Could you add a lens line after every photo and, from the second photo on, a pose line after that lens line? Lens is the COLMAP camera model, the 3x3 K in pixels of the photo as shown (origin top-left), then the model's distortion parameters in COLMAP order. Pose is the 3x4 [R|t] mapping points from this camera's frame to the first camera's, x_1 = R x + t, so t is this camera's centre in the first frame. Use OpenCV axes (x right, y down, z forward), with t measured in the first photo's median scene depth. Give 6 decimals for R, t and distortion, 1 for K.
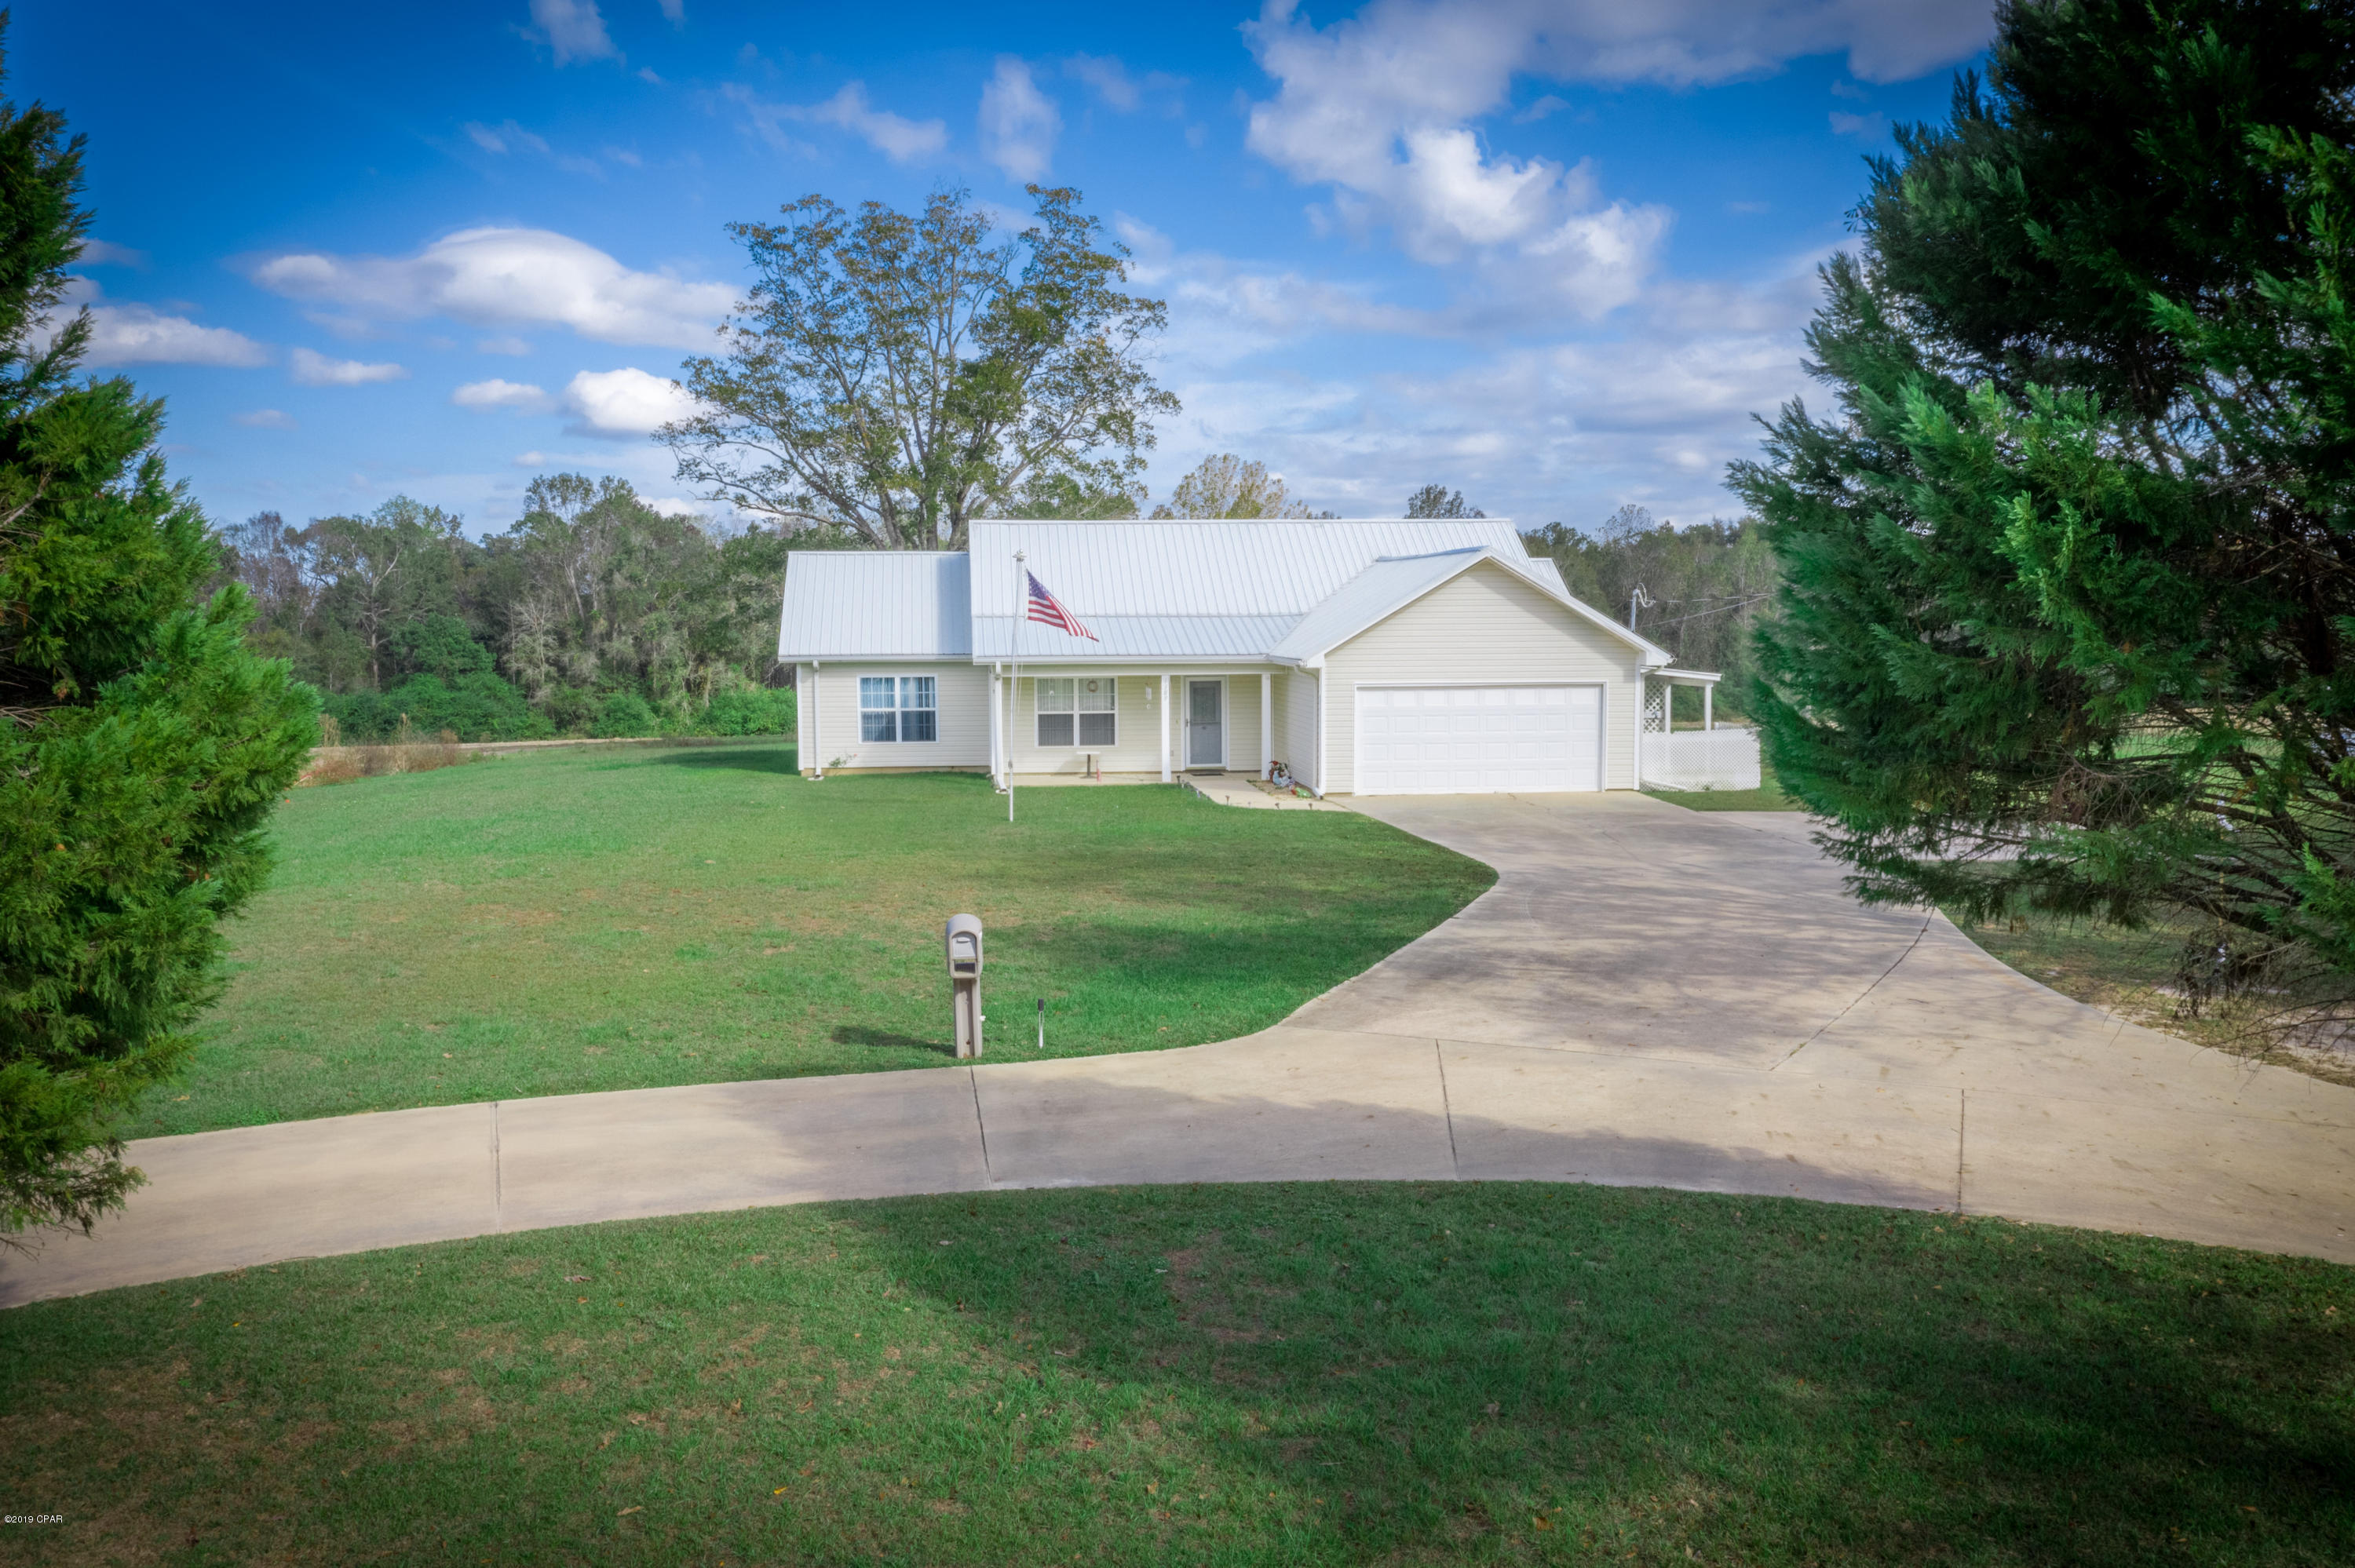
lens RADIAL K [[1853.3, 0, 1166.5], [0, 1853.3, 790.1], [0, 0, 1]] dist [0.026674, 0.001581]
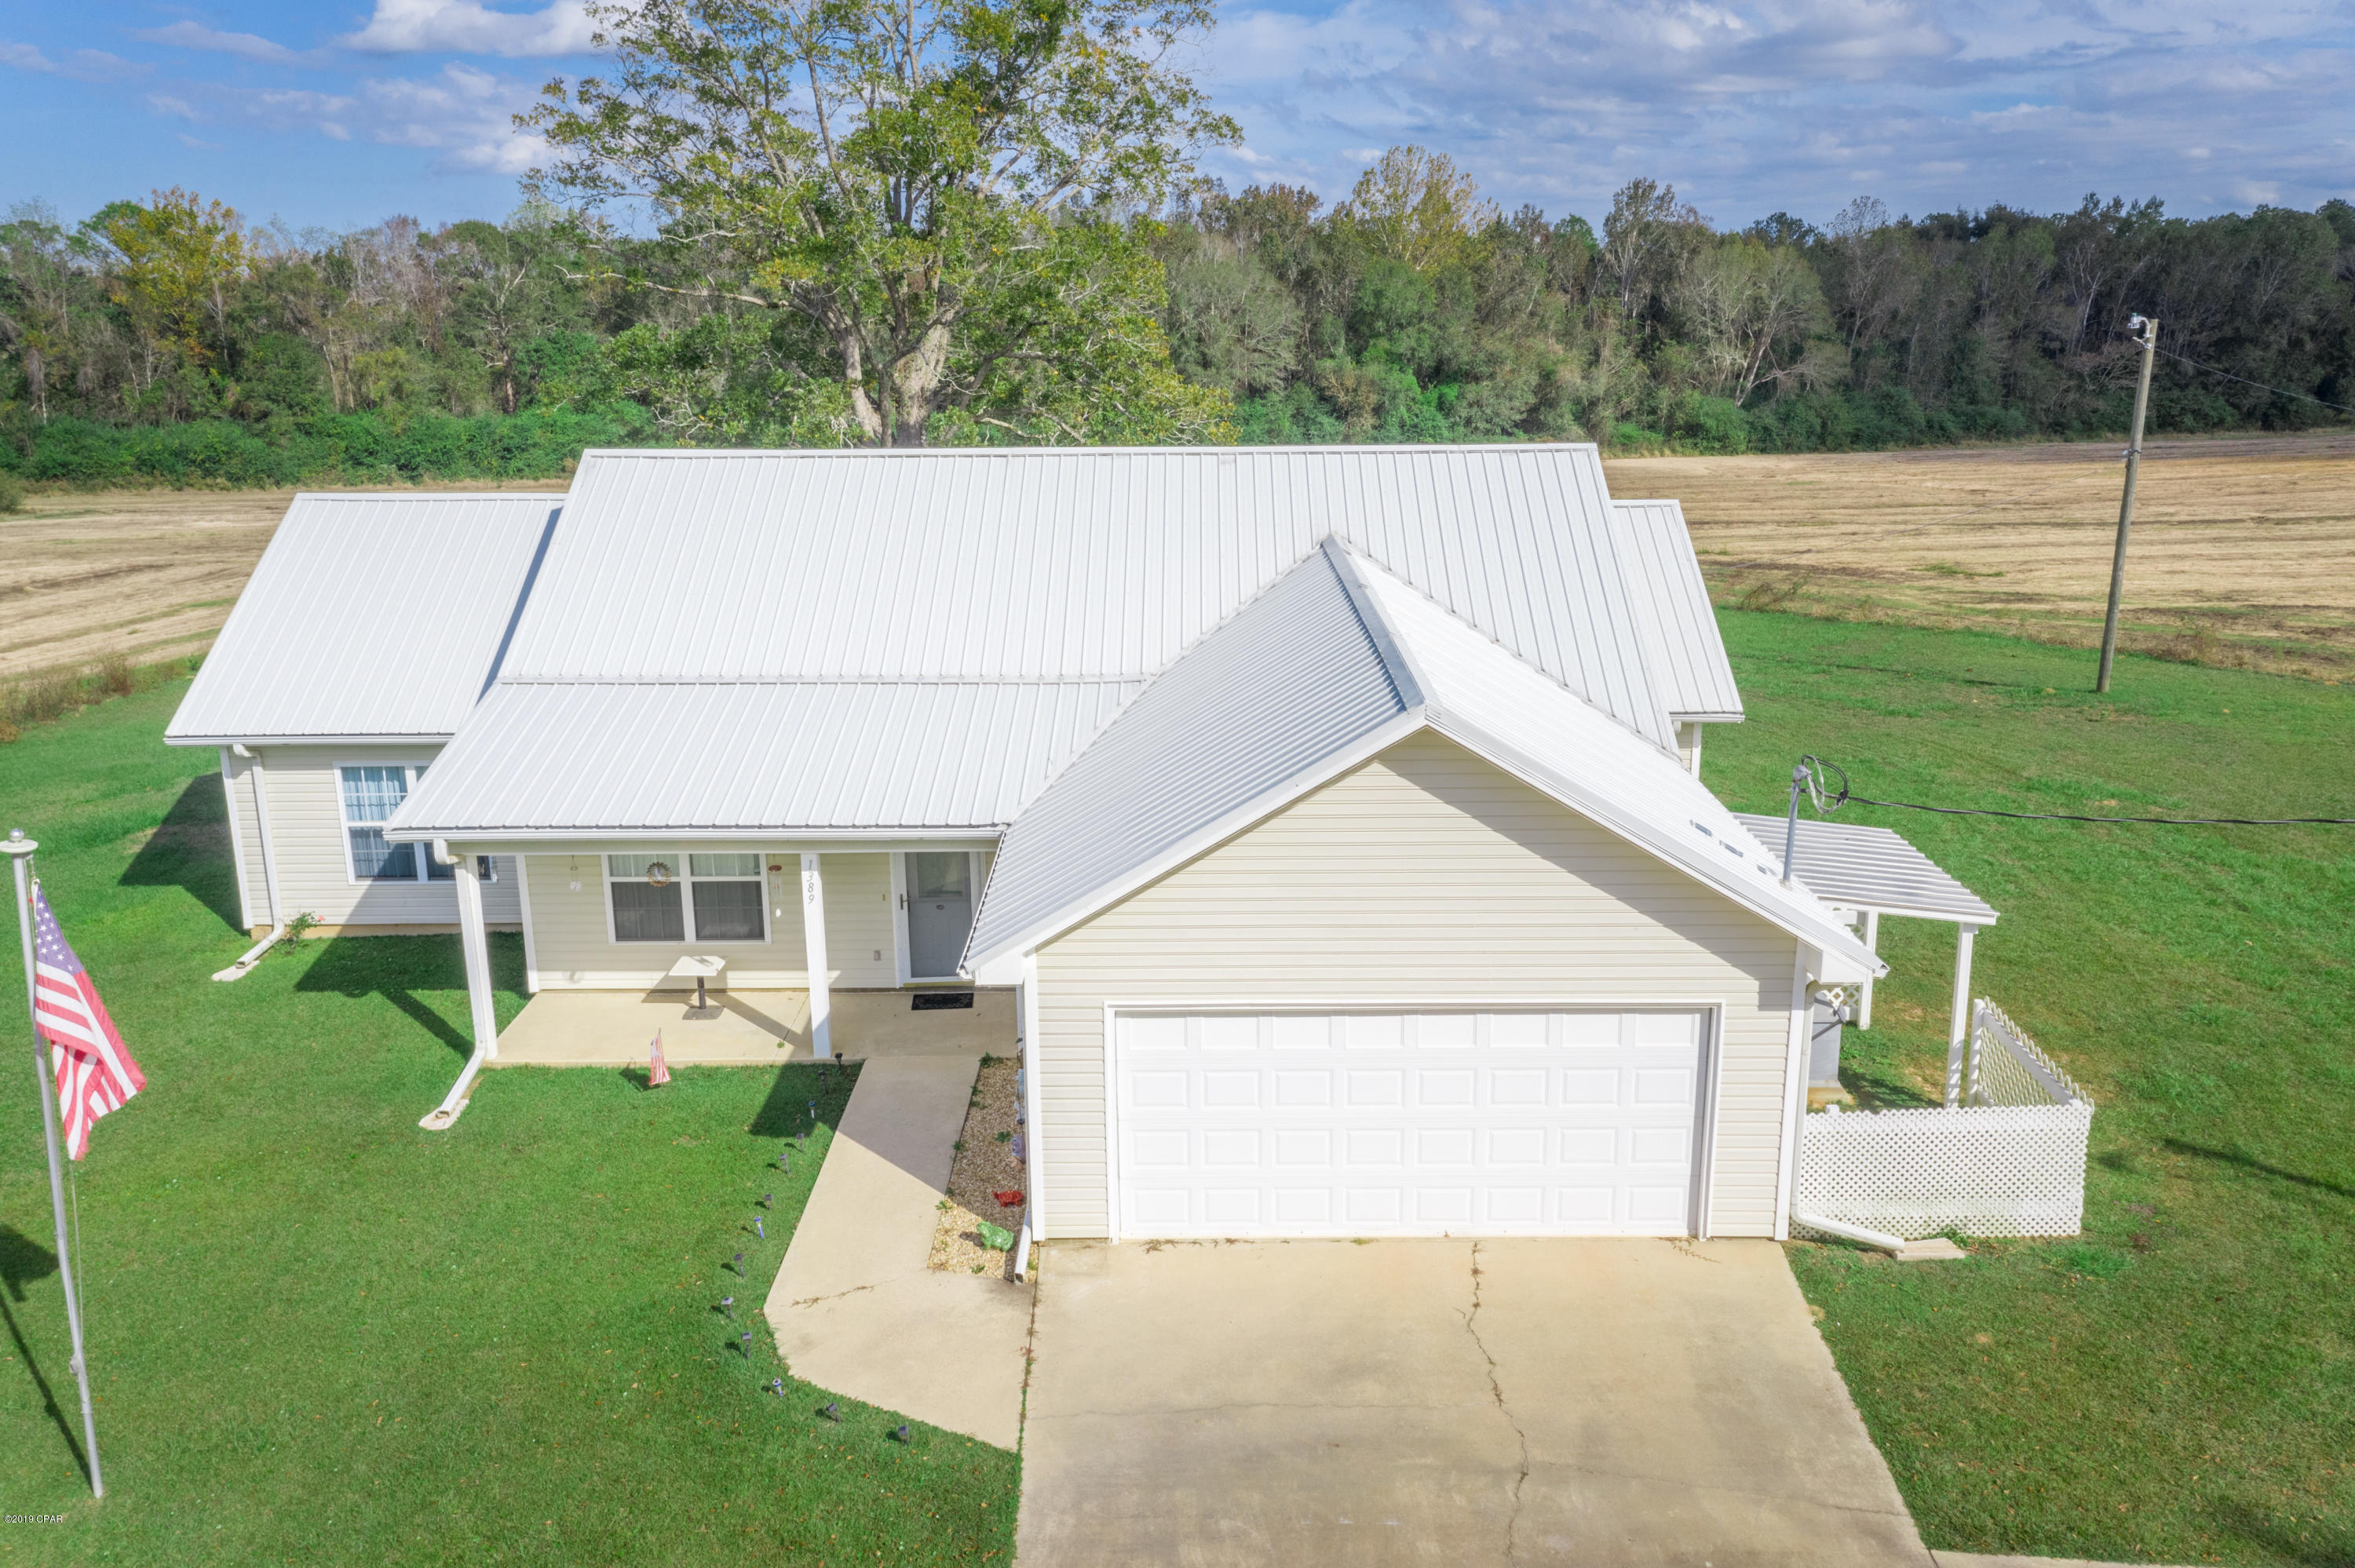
lens RADIAL K [[1813.3, 0, 1181.6], [0, 1813.3, 769.5], [0, 0, 1]] dist [0.037115, 0.001131]
pose [[0.994951, 0.028520, -0.096222, 0.129545], [-0.013185, 0.987607, 0.156390, -0.145573], [0.099490, -0.154331, 0.982997, 0.496791]]
